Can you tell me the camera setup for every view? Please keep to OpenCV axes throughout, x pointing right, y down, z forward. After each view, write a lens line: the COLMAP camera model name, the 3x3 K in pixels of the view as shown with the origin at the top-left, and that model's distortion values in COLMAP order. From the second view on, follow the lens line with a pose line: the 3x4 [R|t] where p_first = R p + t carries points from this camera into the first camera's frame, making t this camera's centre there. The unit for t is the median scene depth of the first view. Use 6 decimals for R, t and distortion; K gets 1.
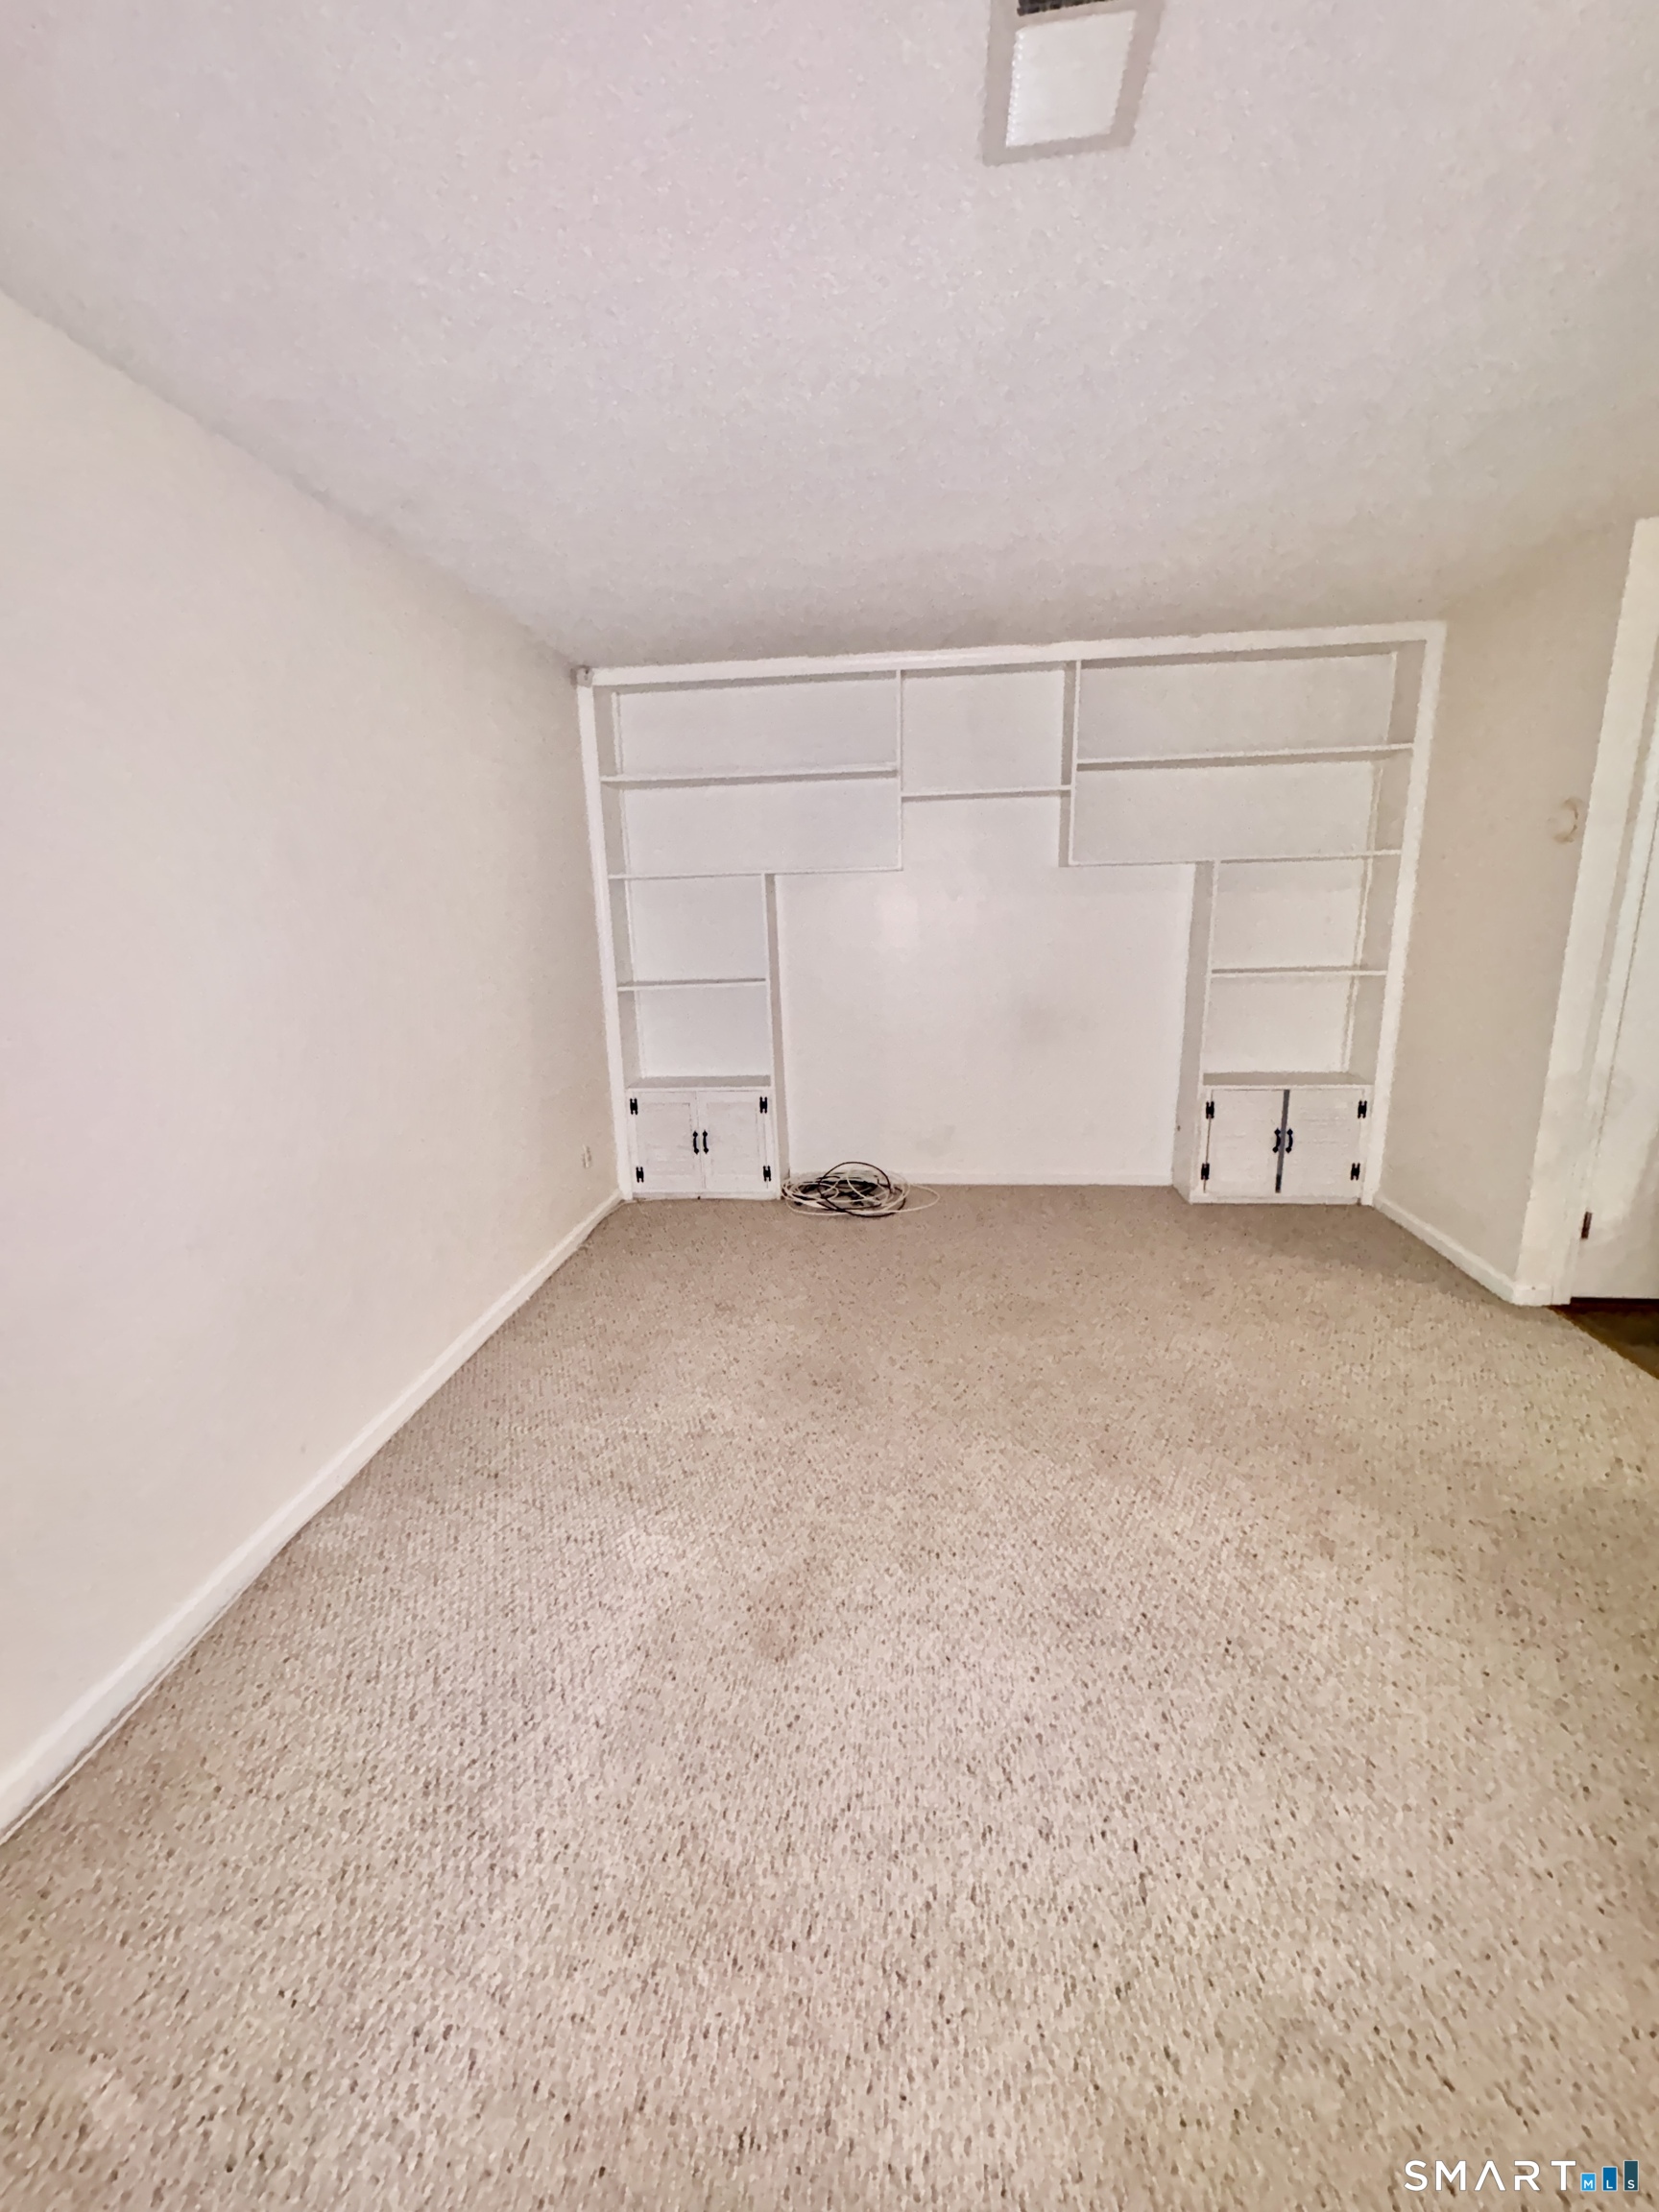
lens RADIAL K [[878.7, 0, 829.5], [0, 878.7, 1106.0], [0, 0, 1]] dist [0.000461, 0.000038]
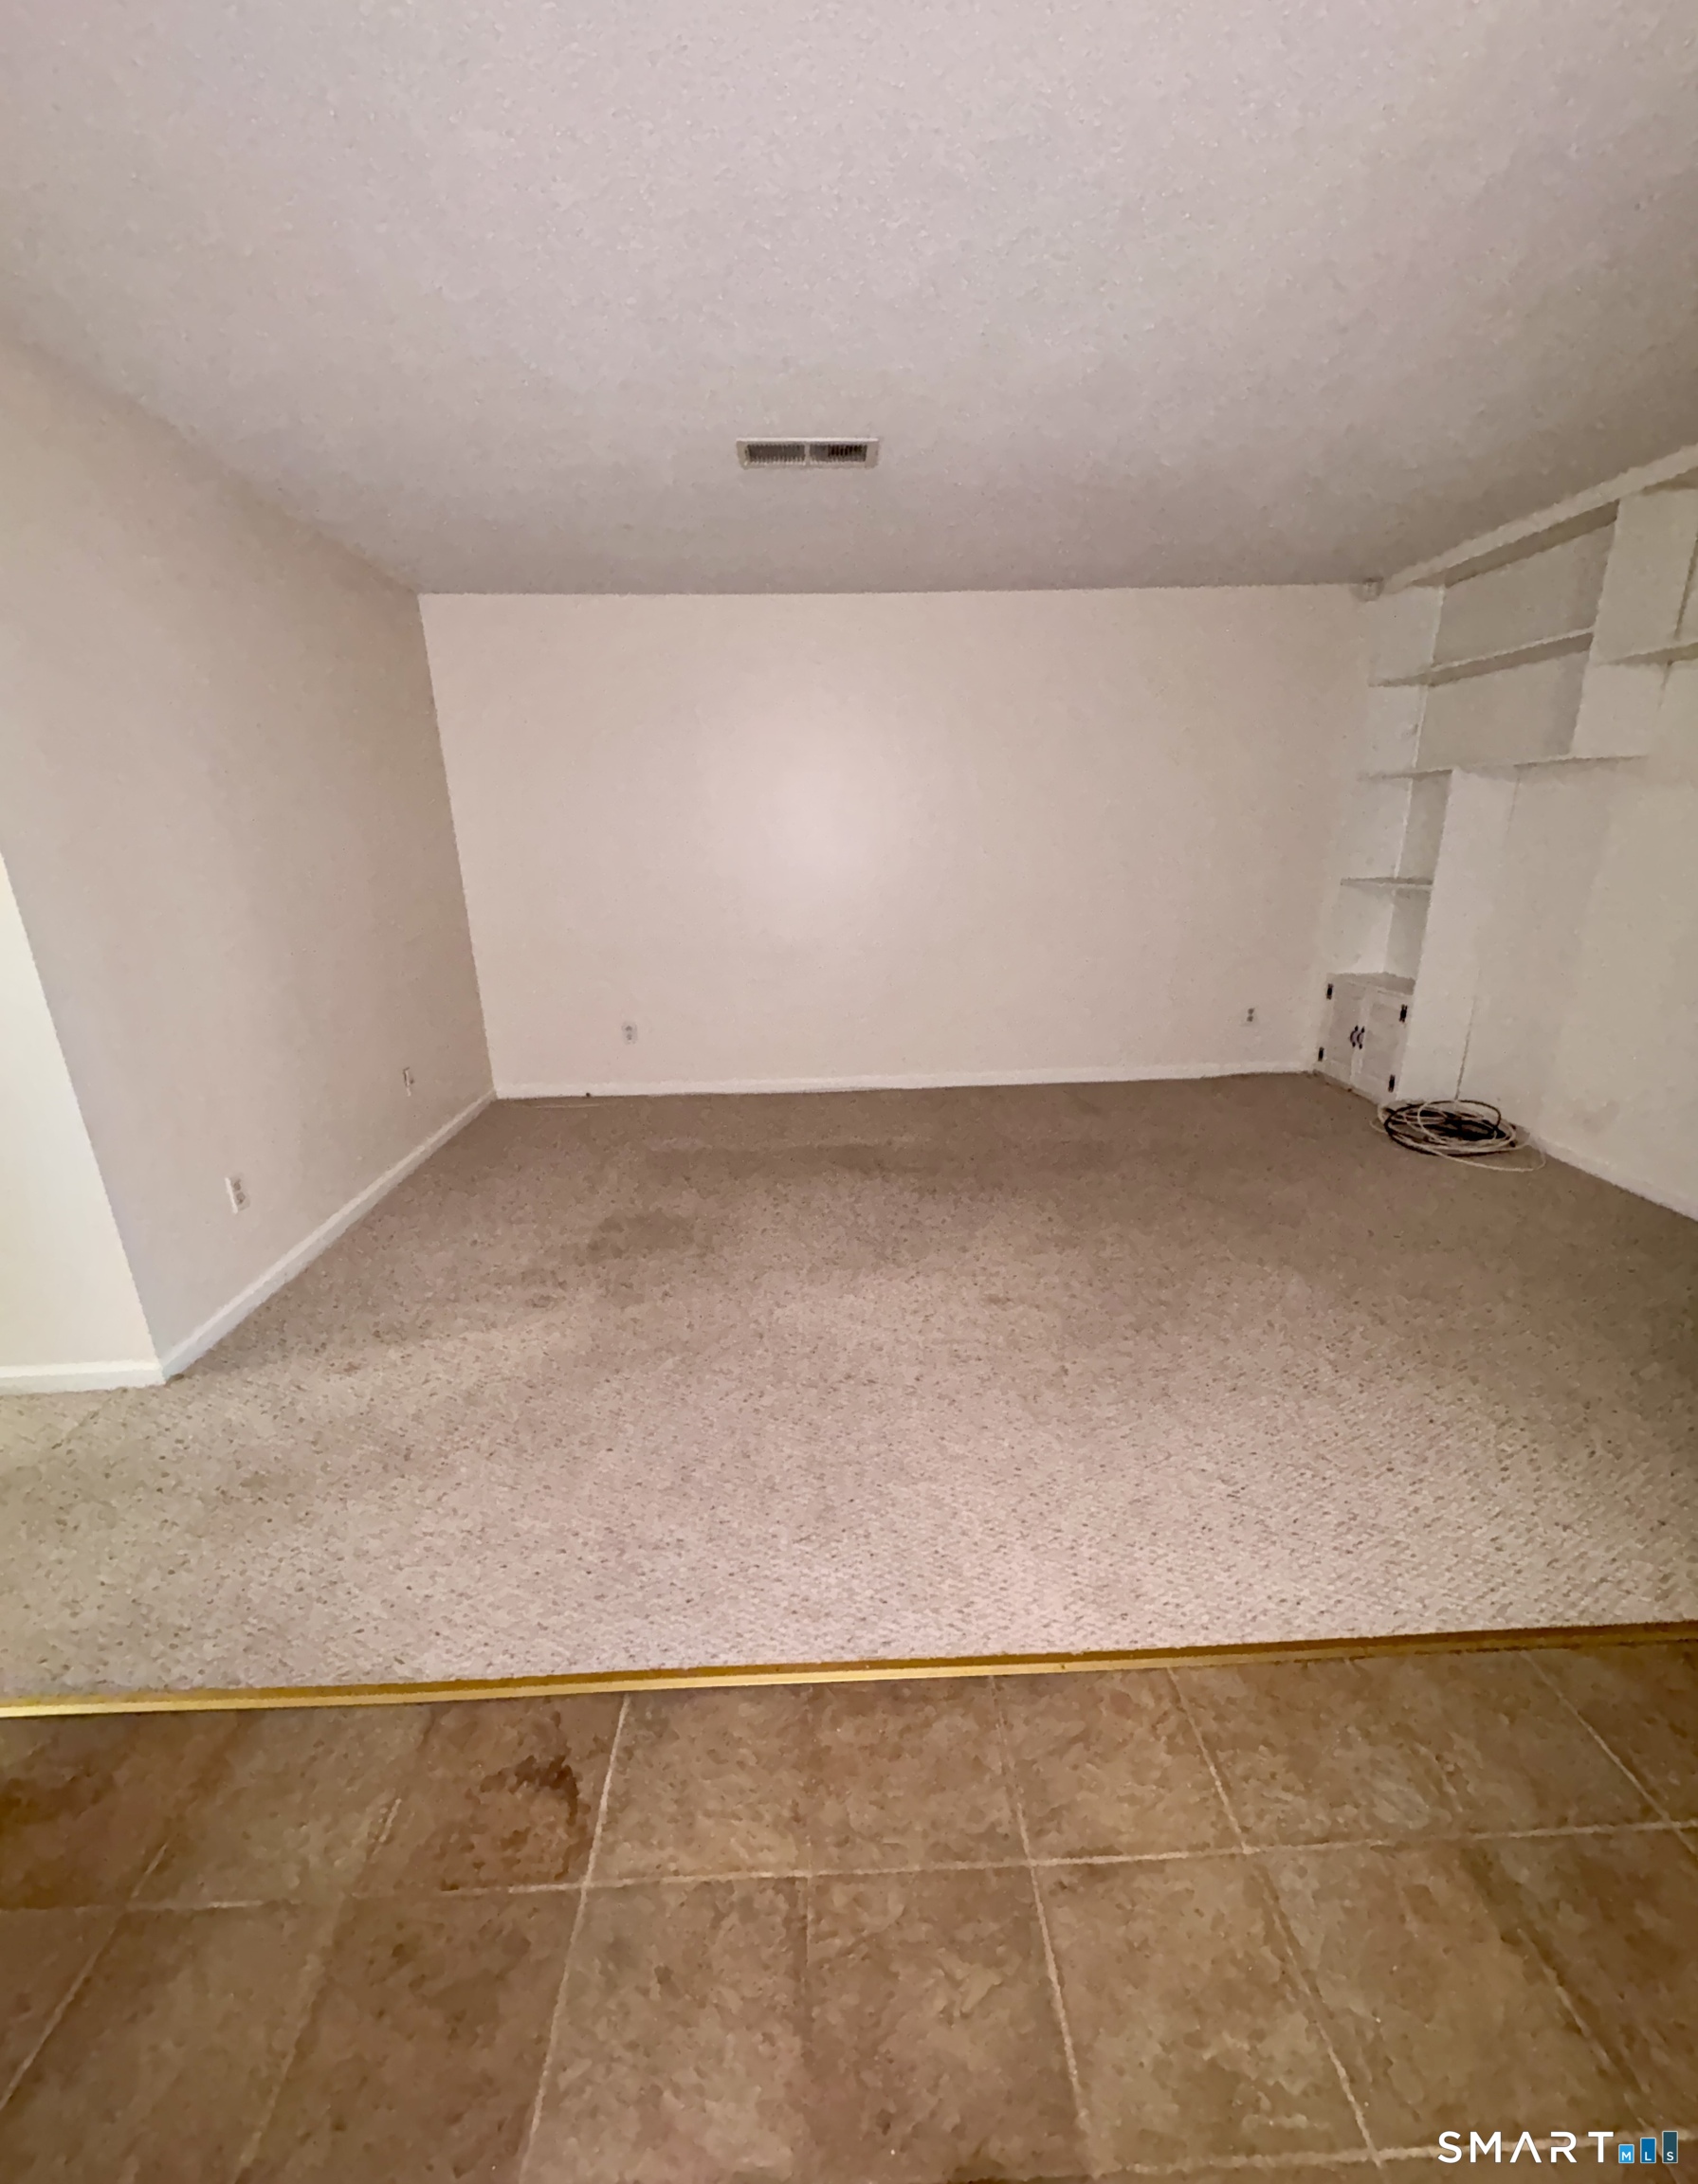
lens RADIAL K [[874.6, 0, 849.0], [0, 874.6, 1092.0], [0, 0, 1]] dist [0.000137, -0.000043]
pose [[0.156069, 0.315295, -0.936072, 0.820264], [-0.201713, 0.937887, 0.282275, -0.075506], [0.966930, 0.144764, 0.209974, 0.201736]]
